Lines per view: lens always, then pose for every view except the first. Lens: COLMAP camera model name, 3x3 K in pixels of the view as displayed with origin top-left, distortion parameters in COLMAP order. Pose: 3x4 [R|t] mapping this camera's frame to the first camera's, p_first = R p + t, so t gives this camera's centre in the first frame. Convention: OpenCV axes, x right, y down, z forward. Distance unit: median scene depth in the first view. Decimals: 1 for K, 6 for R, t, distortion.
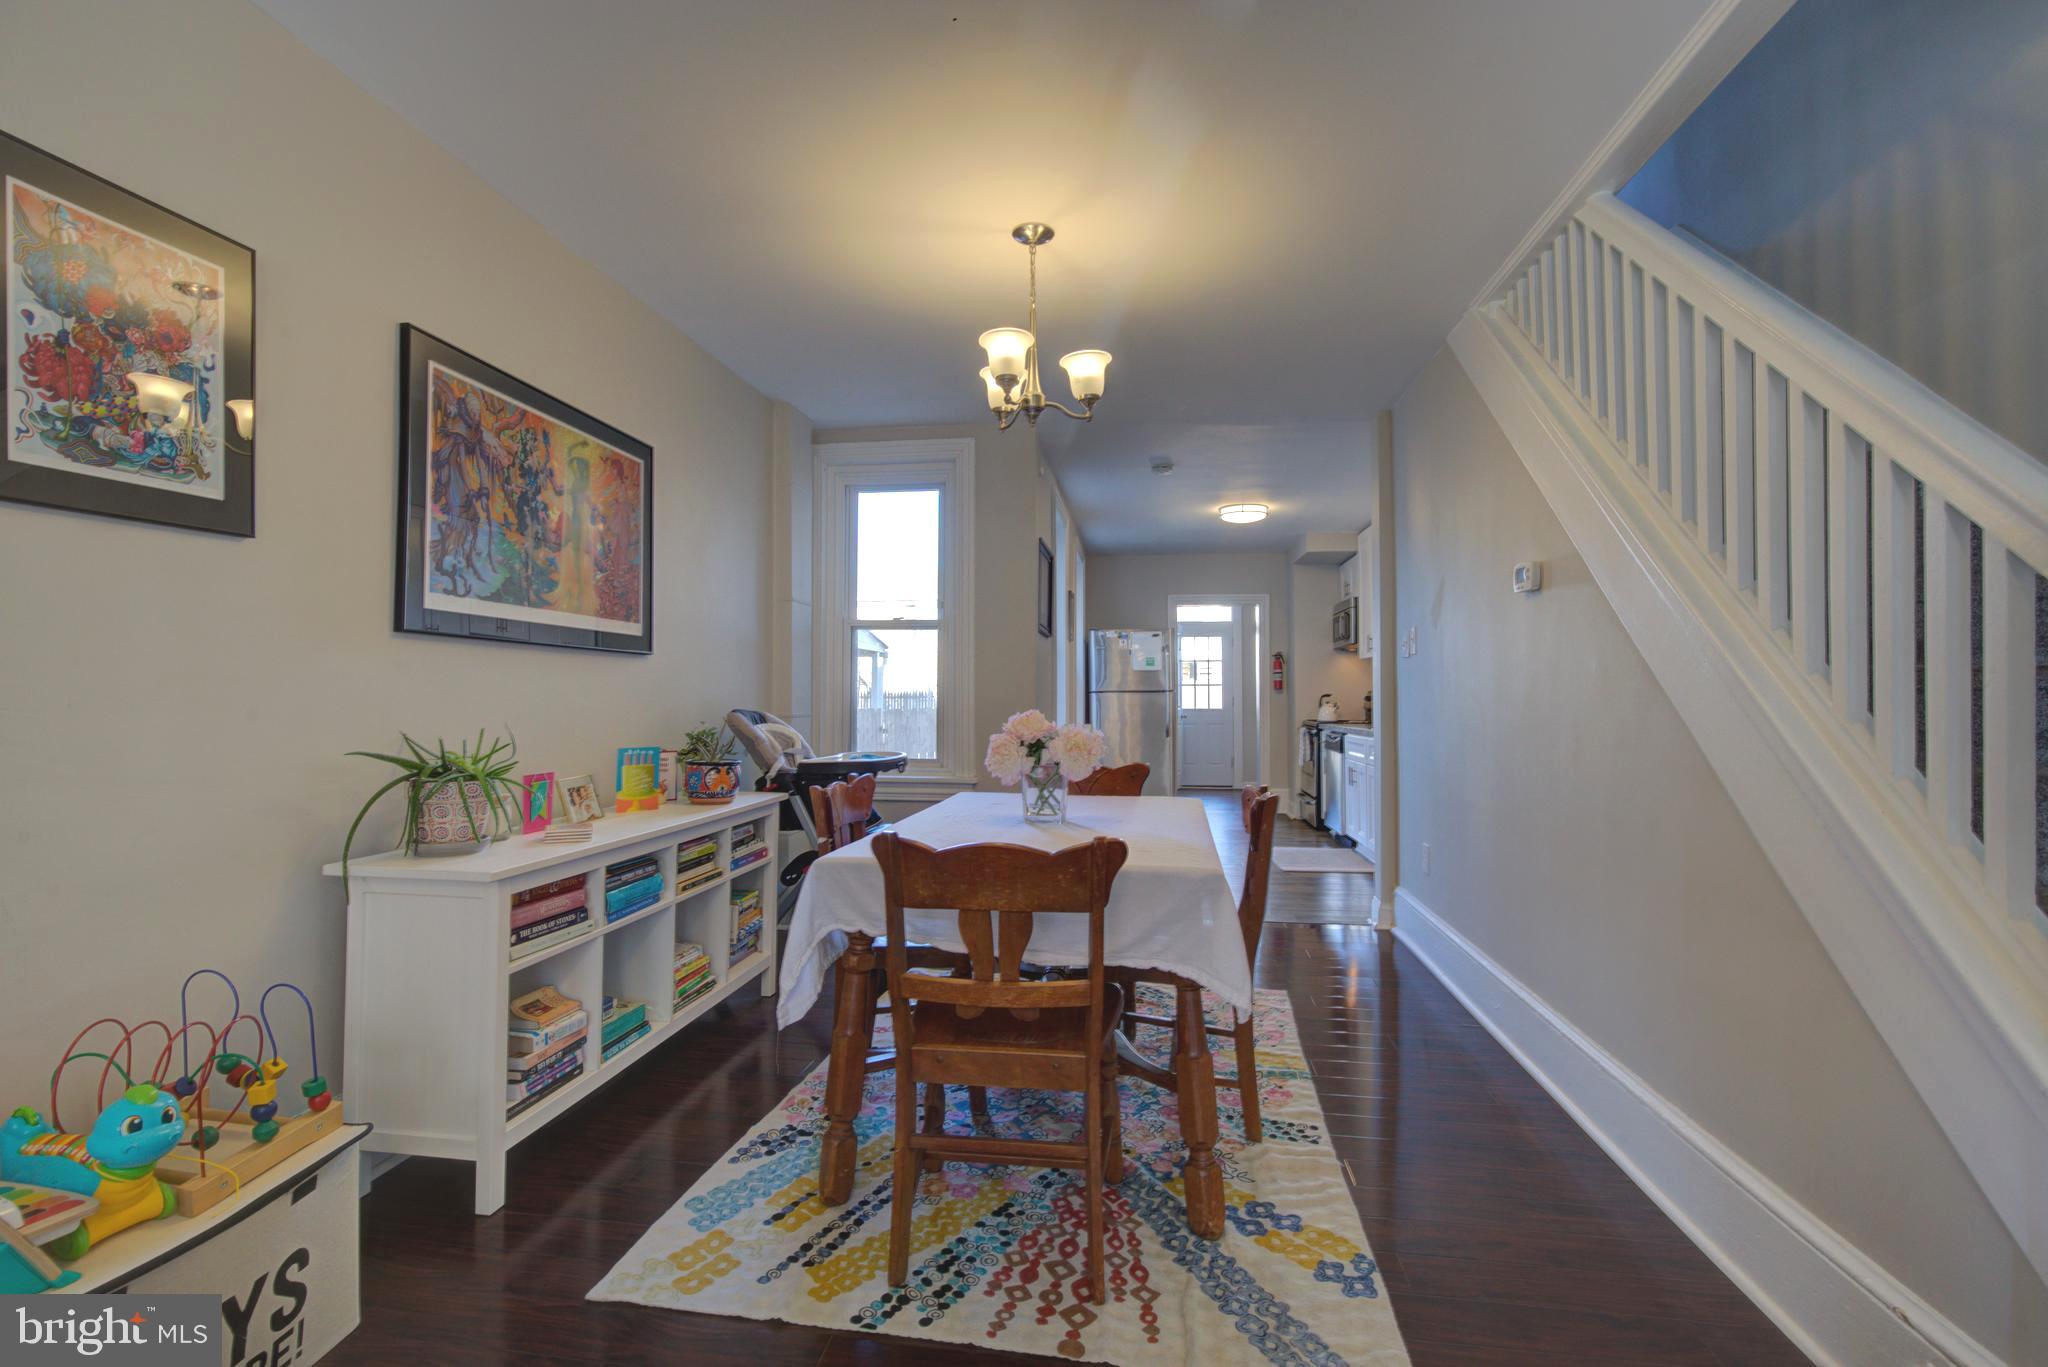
lens RADIAL K [[919.0, 0, 1036.6], [0, 919.0, 684.0], [0, 0, 1]] dist [-0.002356, 0.001318]
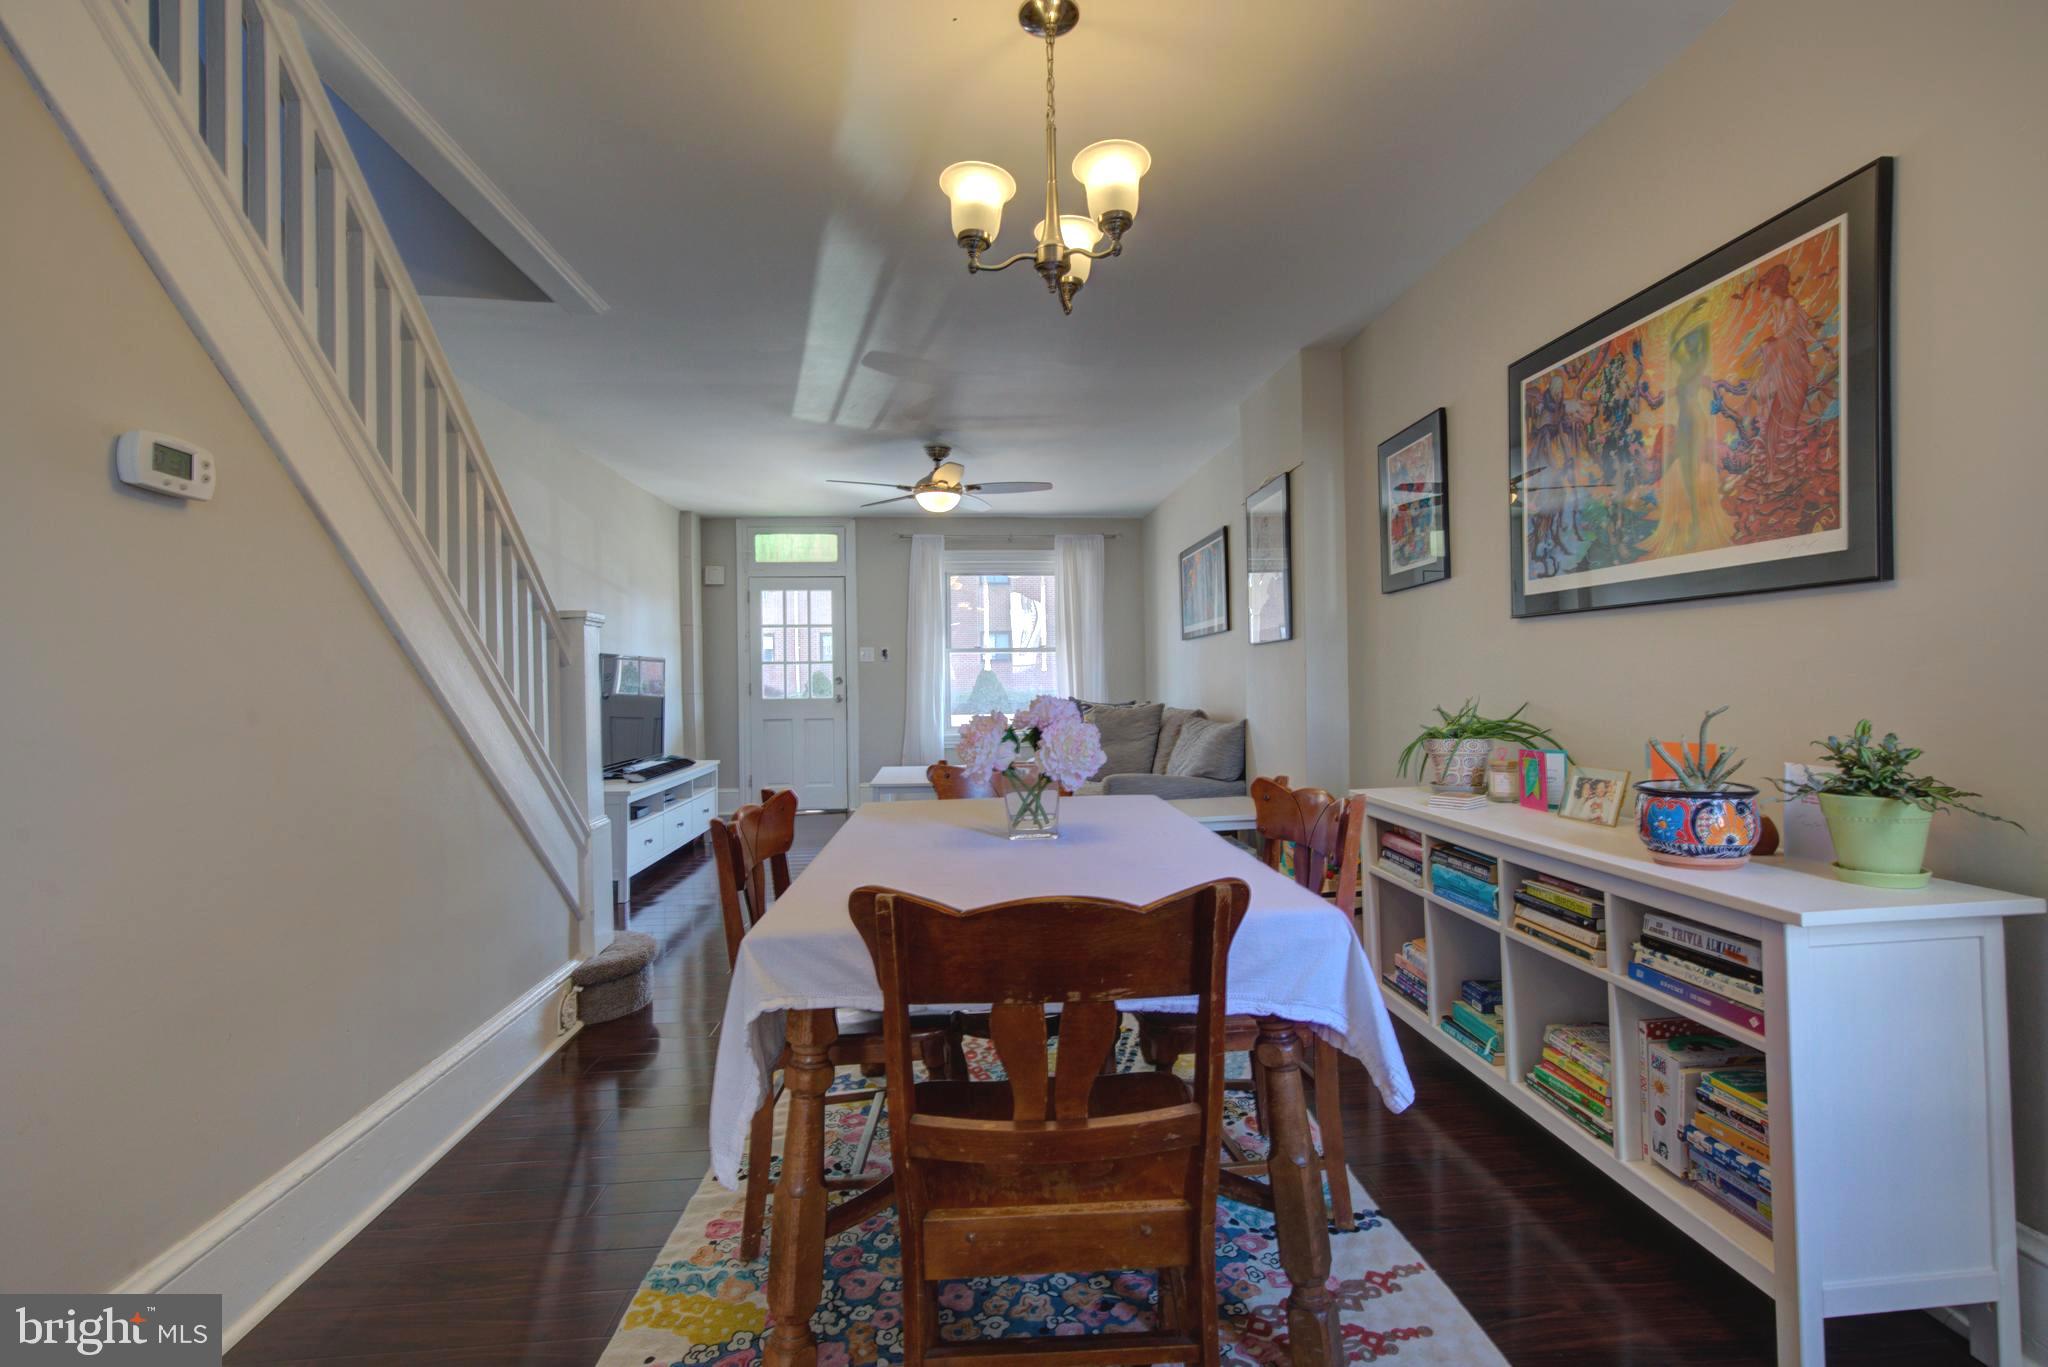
lens RADIAL K [[919.0, 0, 1036.6], [0, 919.0, 684.0], [0, 0, 1]] dist [-0.002356, 0.001318]
pose [[-0.976432, 0.017179, -0.215139, 0.143431], [0.019815, 0.999753, -0.010101, 0.021722], [0.214912, -0.014126, -0.976531, 1.485132]]
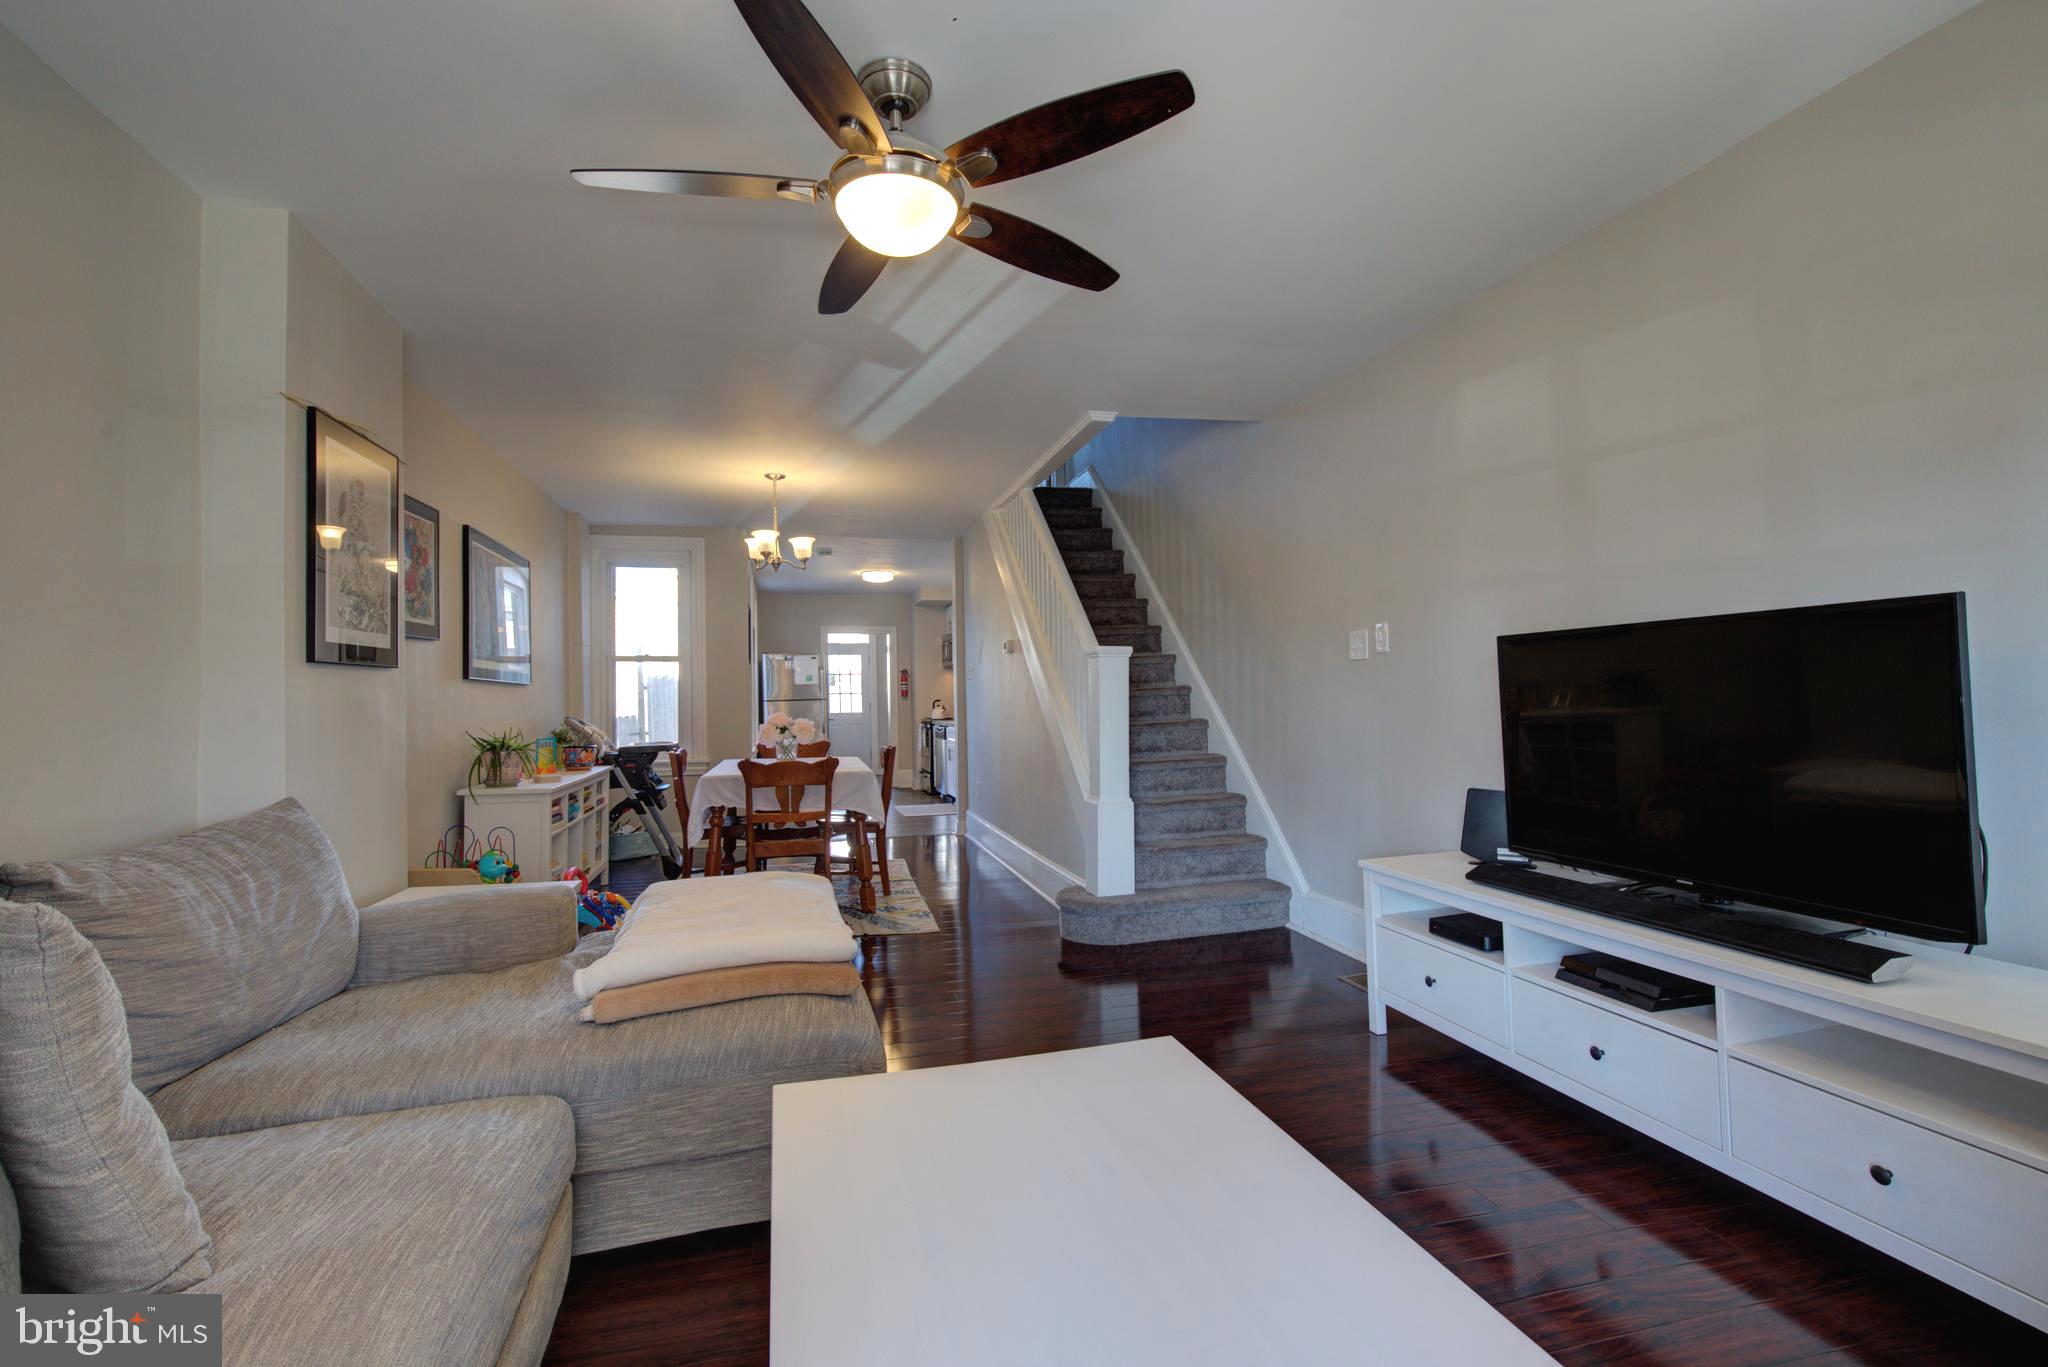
lens RADIAL K [[919.0, 0, 1036.6], [0, 919.0, 684.0], [0, 0, 1]] dist [-0.002356, 0.001318]
pose [[0.923698, -0.009954, 0.382992, -0.219378], [0.011976, 0.999924, -0.002895, -0.018499], [-0.382934, 0.007261, 0.923747, -0.949844]]
